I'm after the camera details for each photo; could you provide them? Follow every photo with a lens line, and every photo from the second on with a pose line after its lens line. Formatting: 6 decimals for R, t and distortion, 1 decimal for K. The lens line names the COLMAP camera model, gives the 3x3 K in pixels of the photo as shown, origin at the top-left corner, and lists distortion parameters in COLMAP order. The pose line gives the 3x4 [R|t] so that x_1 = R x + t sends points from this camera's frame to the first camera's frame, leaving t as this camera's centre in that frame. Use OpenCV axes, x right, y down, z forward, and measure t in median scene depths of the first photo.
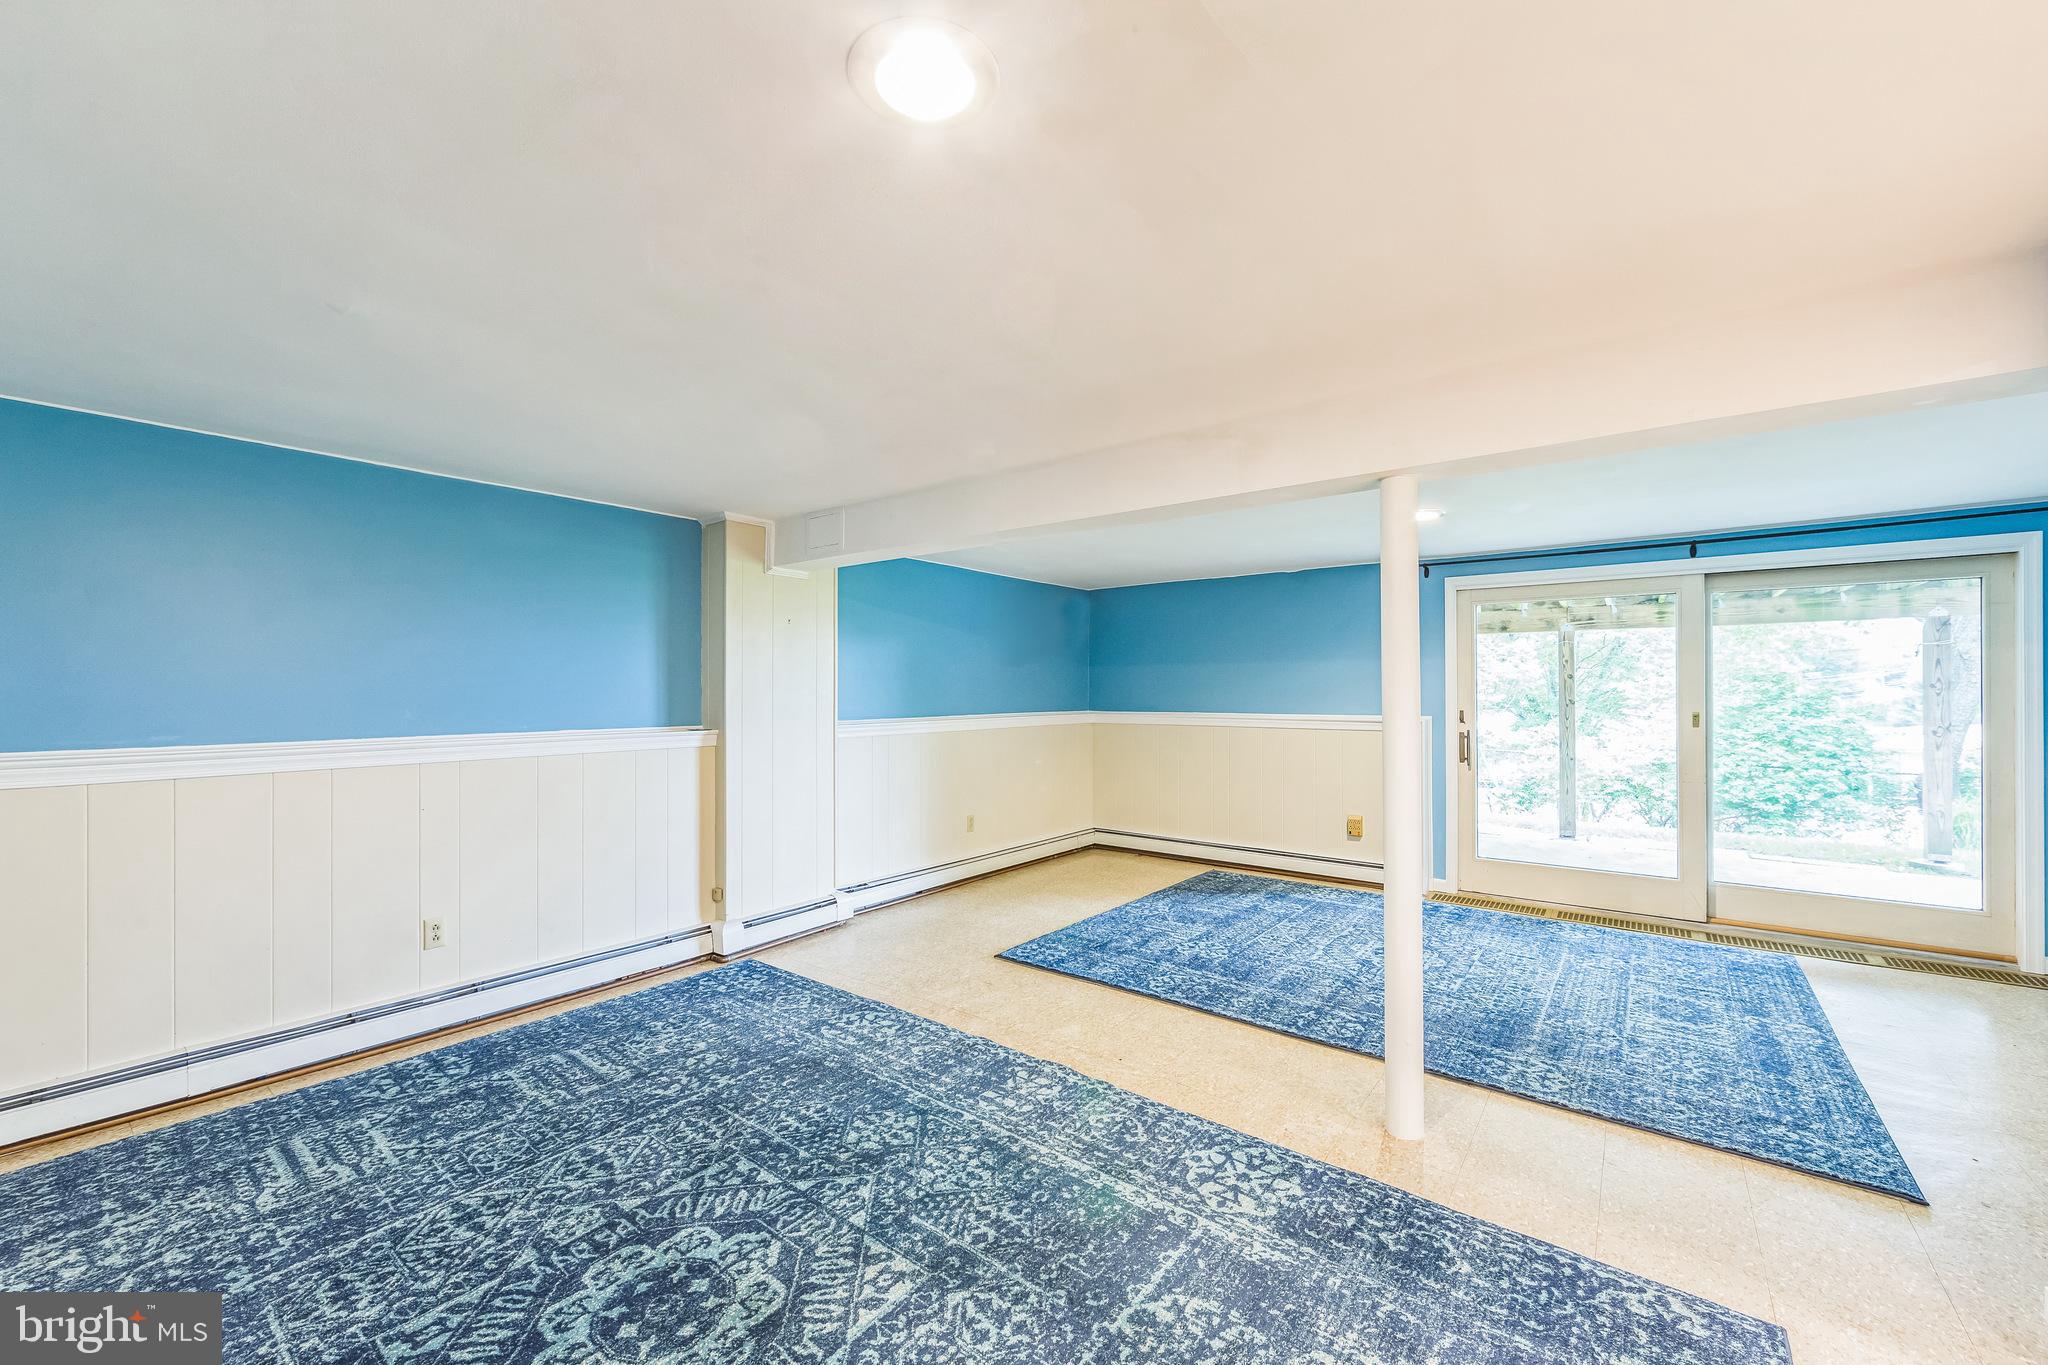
lens RADIAL K [[805.1, 0, 1028.4], [0, 805.1, 687.2], [0, 0, 1]] dist [-0.003277, -0.000480]
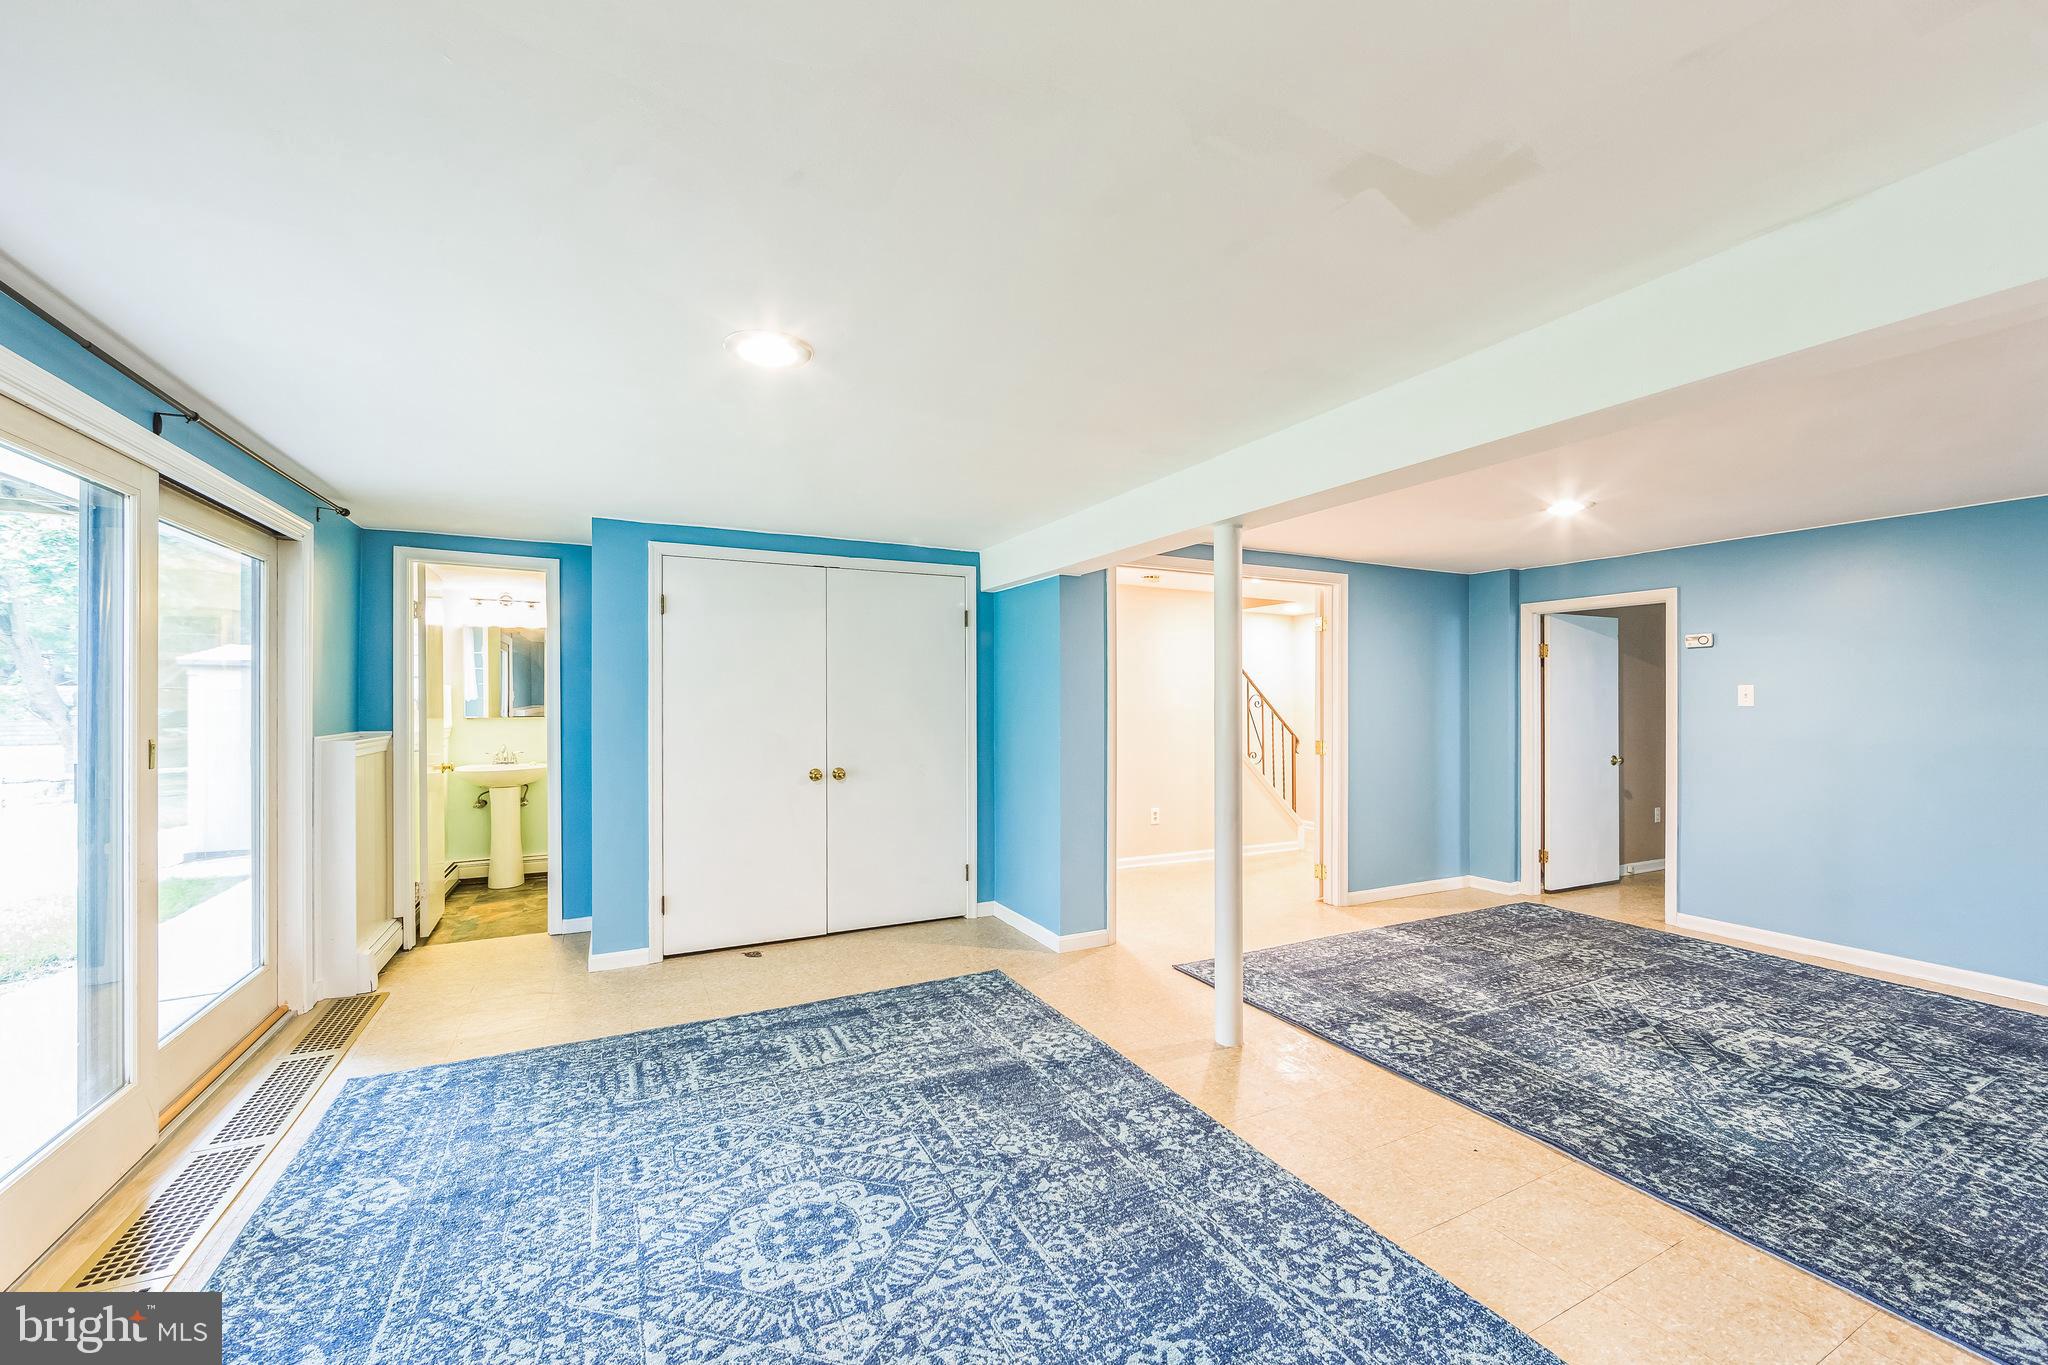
lens RADIAL K [[805.1, 0, 1028.4], [0, 805.1, 687.2], [0, 0, 1]] dist [-0.003277, -0.000480]
pose [[-0.902612, 0.008024, 0.430381, 0.215263], [-0.000499, 0.999806, -0.019687, 0.015951], [-0.430455, -0.017985, -0.902433, 2.460212]]
